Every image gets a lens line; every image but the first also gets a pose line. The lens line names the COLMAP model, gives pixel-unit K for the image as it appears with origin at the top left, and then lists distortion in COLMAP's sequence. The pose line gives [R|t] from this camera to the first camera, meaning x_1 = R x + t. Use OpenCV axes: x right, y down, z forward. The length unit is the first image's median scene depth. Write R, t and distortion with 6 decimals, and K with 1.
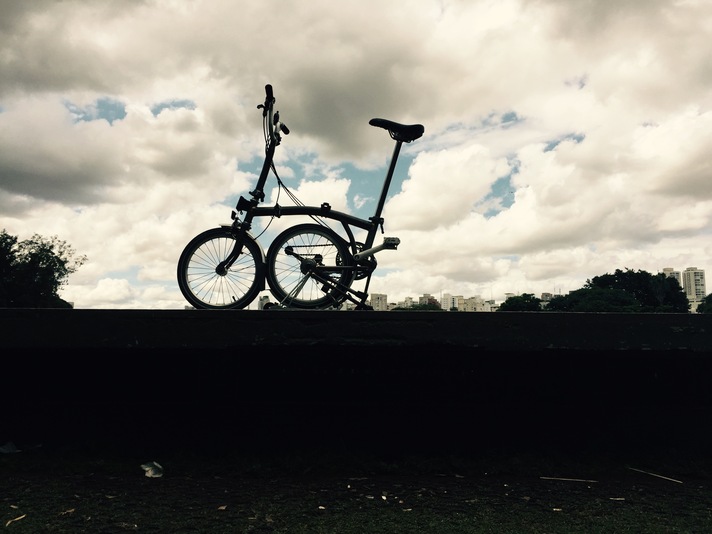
lens RADIAL K [[608.8, 0, 361.5], [0, 608.8, 263.5], [0, 0, 1]] dist [-0.036874, -0.001294]
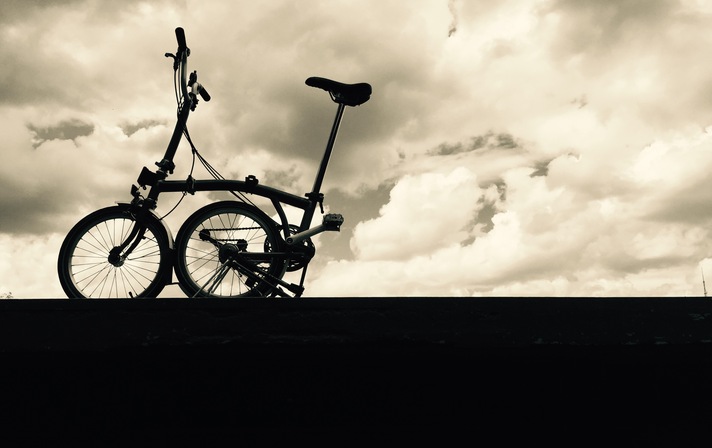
lens RADIAL K [[634.9, 0, 352.8], [0, 634.9, 228.0], [0, 0, 1]] dist [-0.011061, -0.011213]
pose [[0.998034, -0.005780, 0.062405, 0.022725], [0.012983, 0.993205, -0.115649, 0.068857], [-0.061313, 0.116232, 0.991328, 0.166411]]
